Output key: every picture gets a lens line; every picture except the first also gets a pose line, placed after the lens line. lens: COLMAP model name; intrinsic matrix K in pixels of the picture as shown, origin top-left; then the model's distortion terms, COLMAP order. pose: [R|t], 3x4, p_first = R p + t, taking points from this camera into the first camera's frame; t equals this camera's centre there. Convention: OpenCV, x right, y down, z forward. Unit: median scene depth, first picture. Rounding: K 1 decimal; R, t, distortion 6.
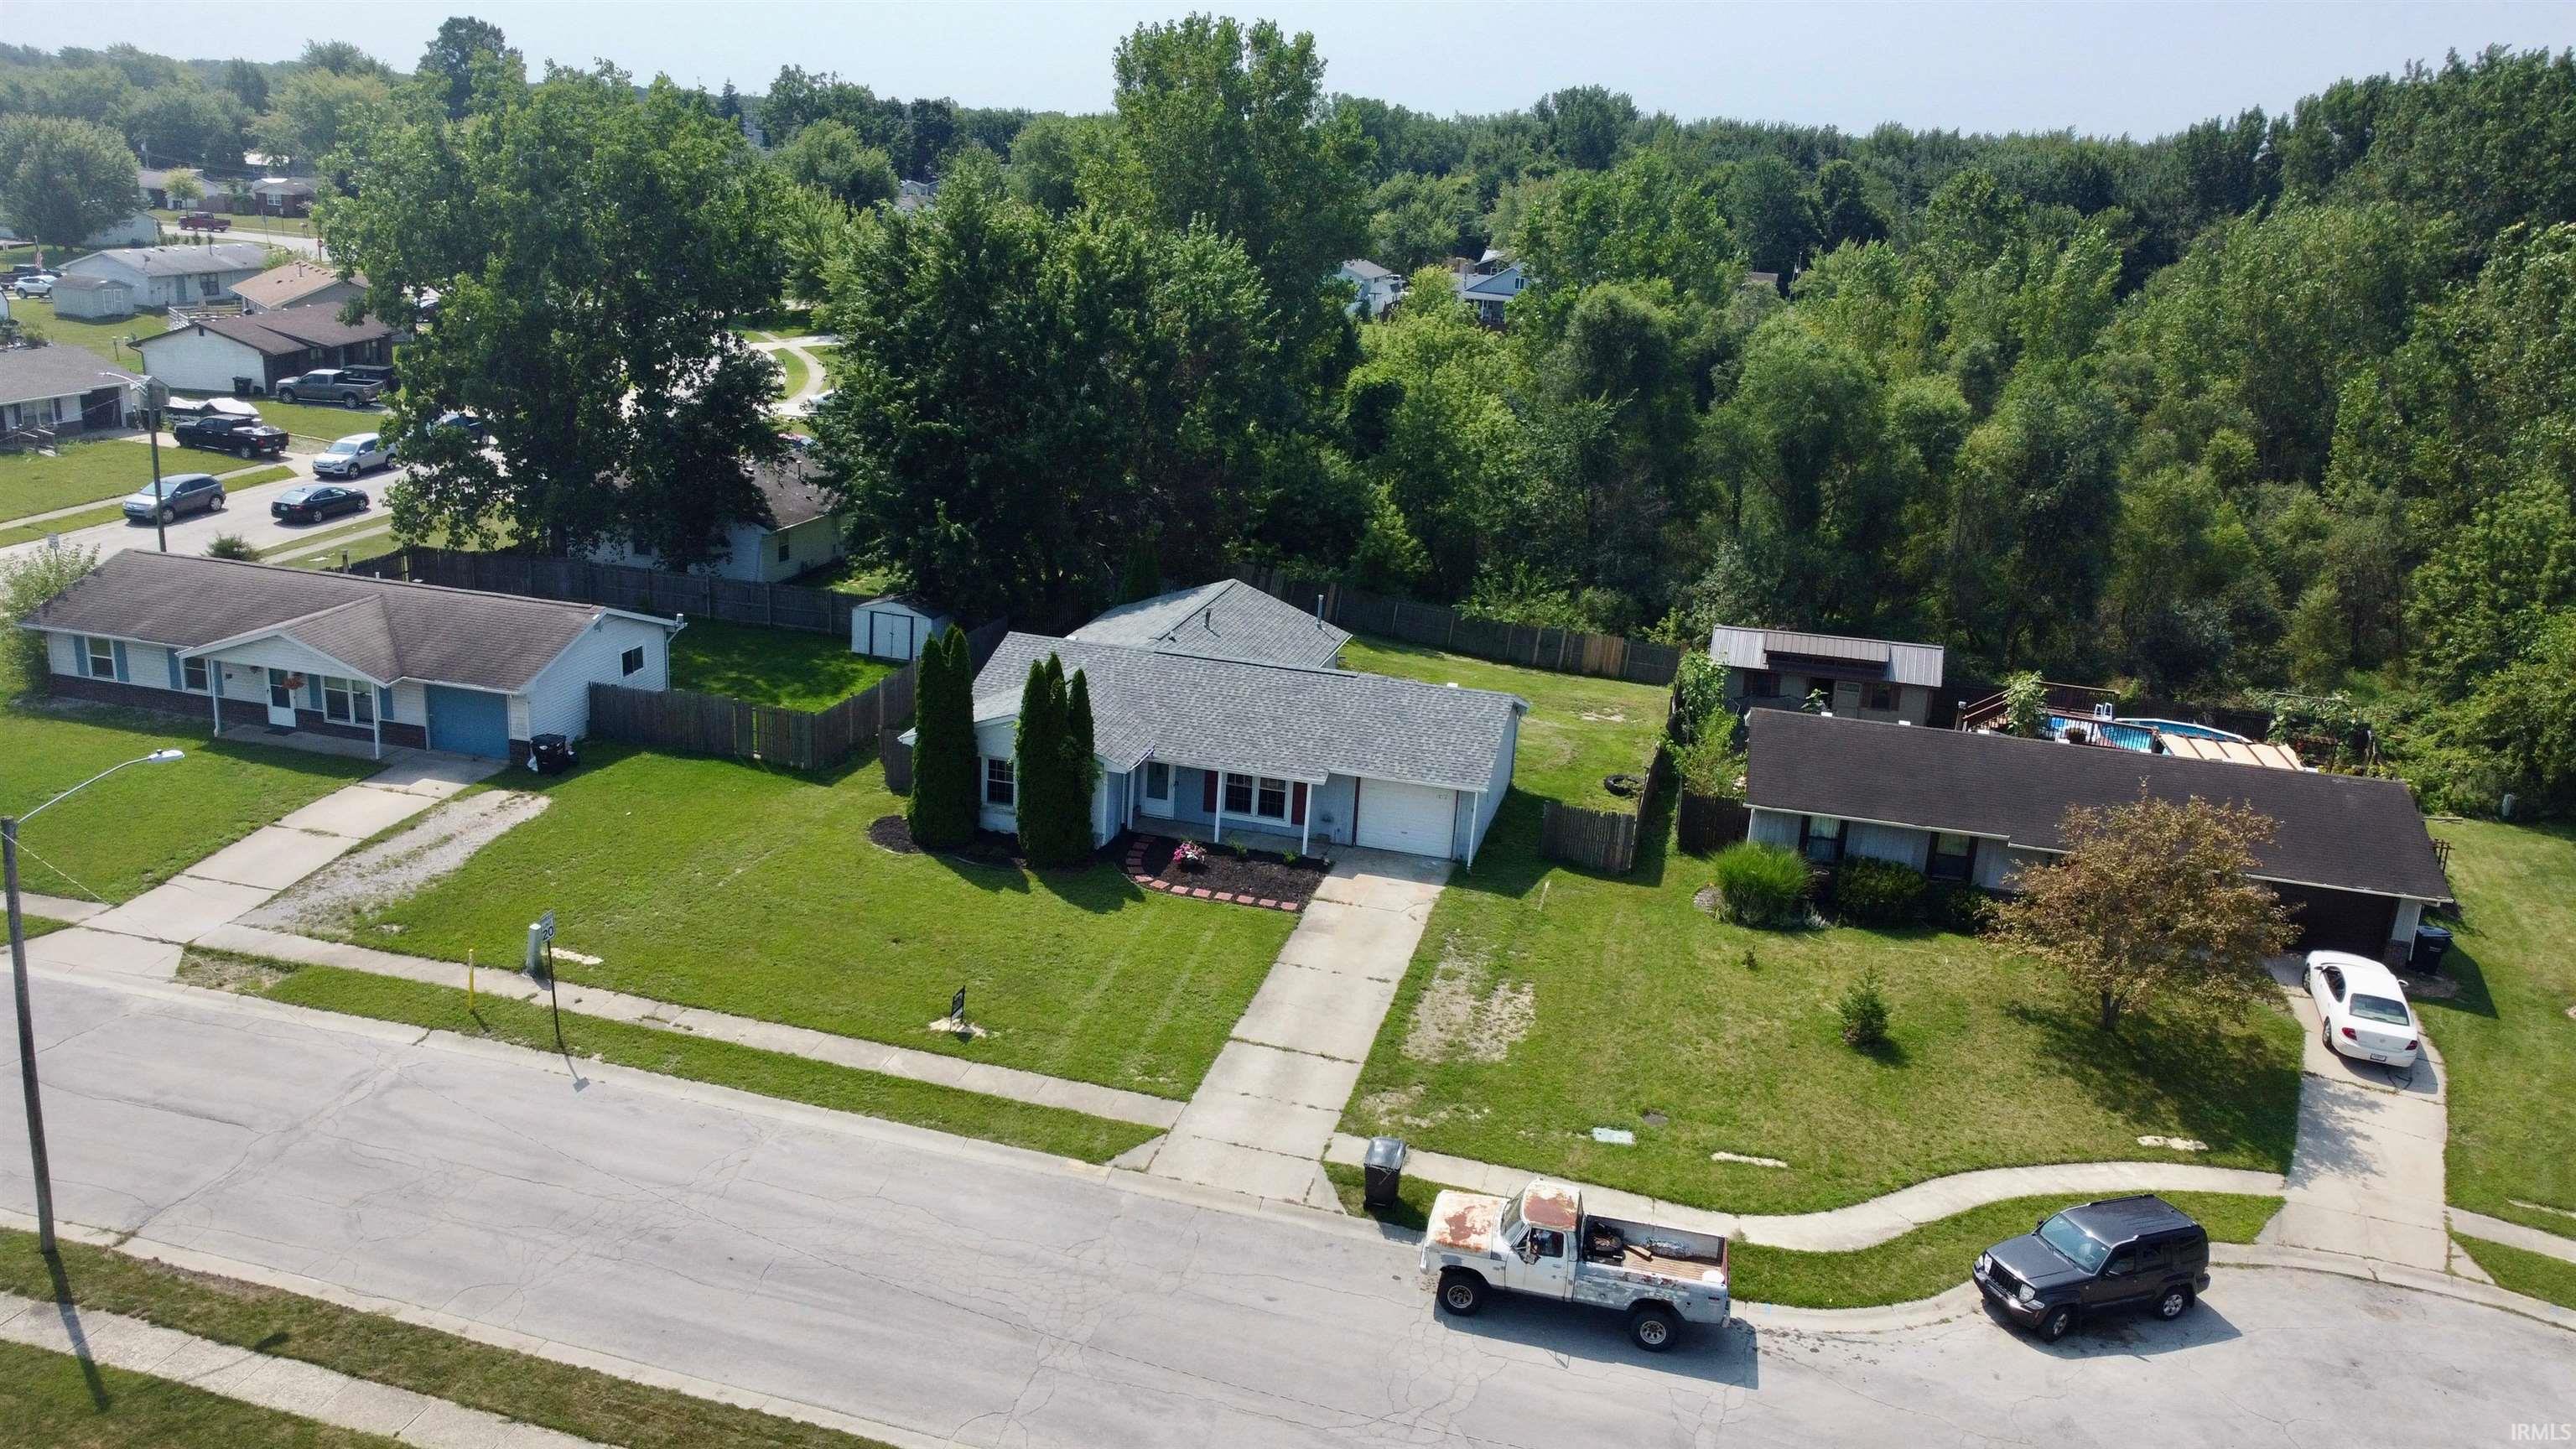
lens RADIAL K [[1947.6, 0, 1275.2], [0, 1947.6, 721.9], [0, 0, 1]] dist [-0.001130, -0.001190]
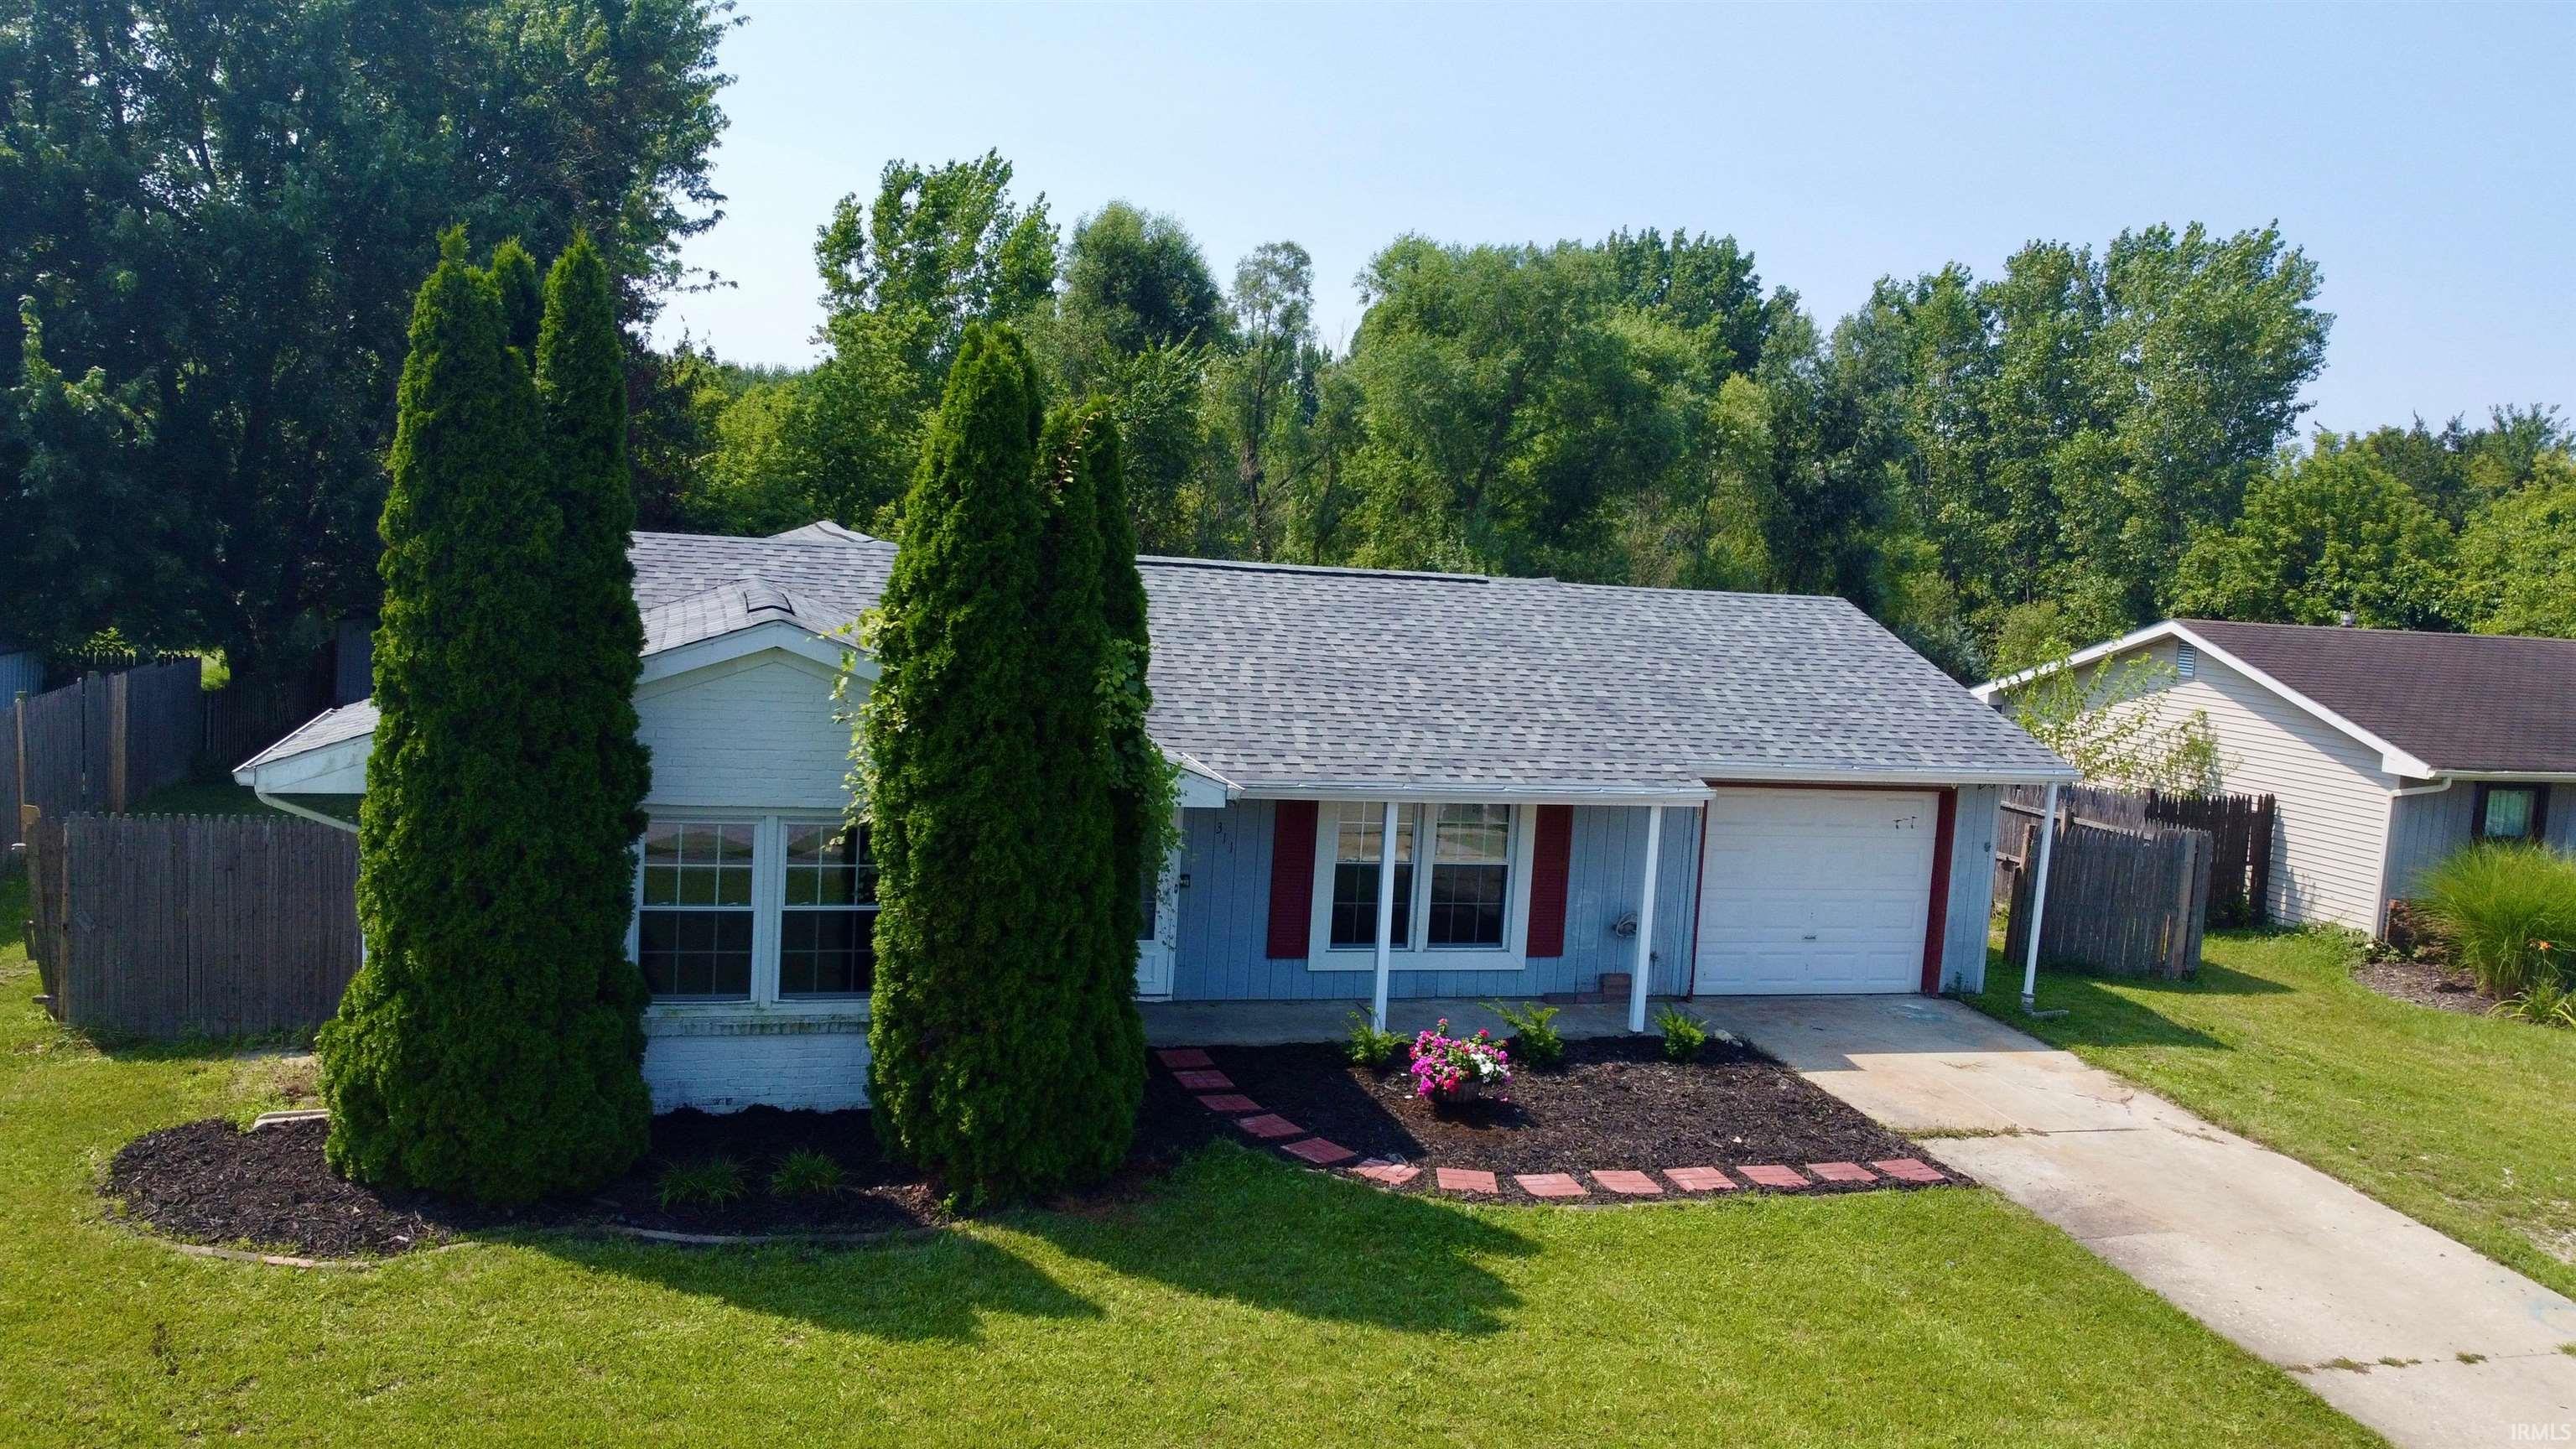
lens RADIAL K [[1947.6, 0, 1279.5], [0, 1947.6, 730.6], [0, 0, 1]] dist [-0.001130, -0.001190]
pose [[0.856419, -0.058489, 0.512958, -0.211678], [0.135604, 0.984162, -0.114182, 0.048575], [-0.498155, 0.167347, 0.850786, 0.760407]]
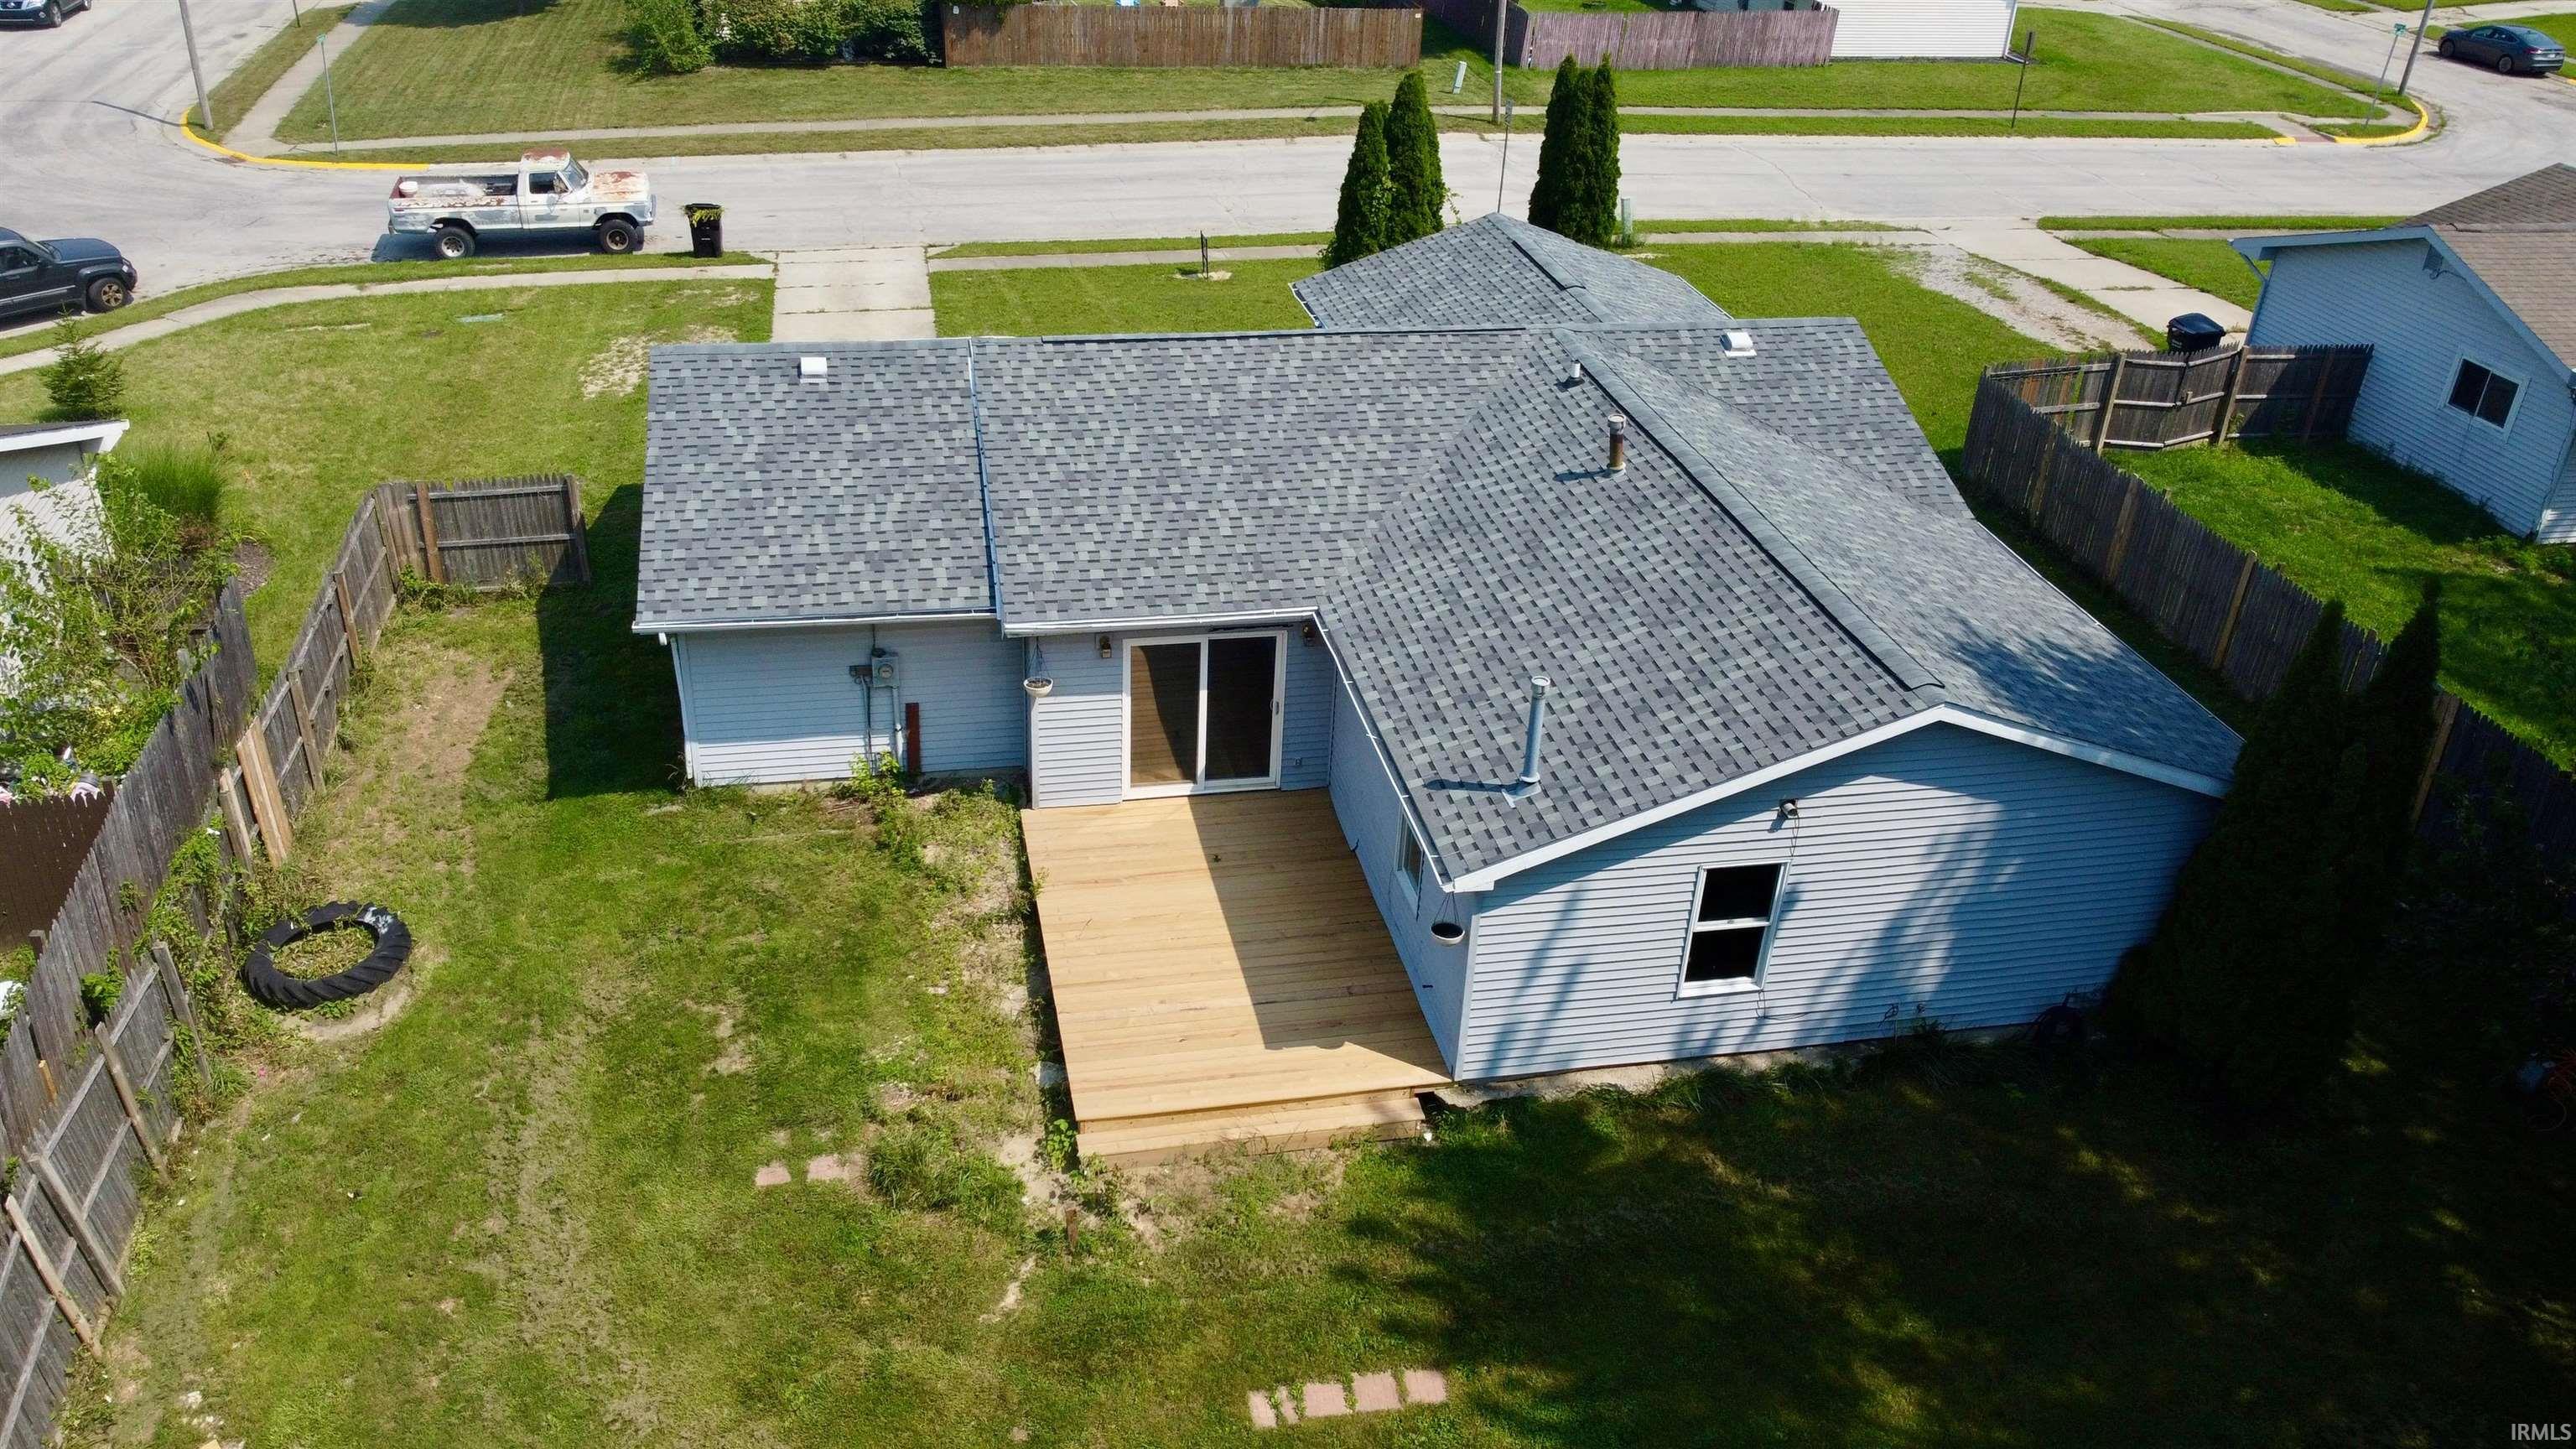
lens RADIAL K [[1947.6, 0, 1275.7], [0, 1947.6, 727.9], [0, 0, 1]] dist [-0.001130, -0.001190]
pose [[-0.891441, 0.137454, -0.431786, 0.208637], [-0.217812, 0.705603, 0.674302, -0.284132], [0.397355, 0.695148, -0.599064, 1.455617]]
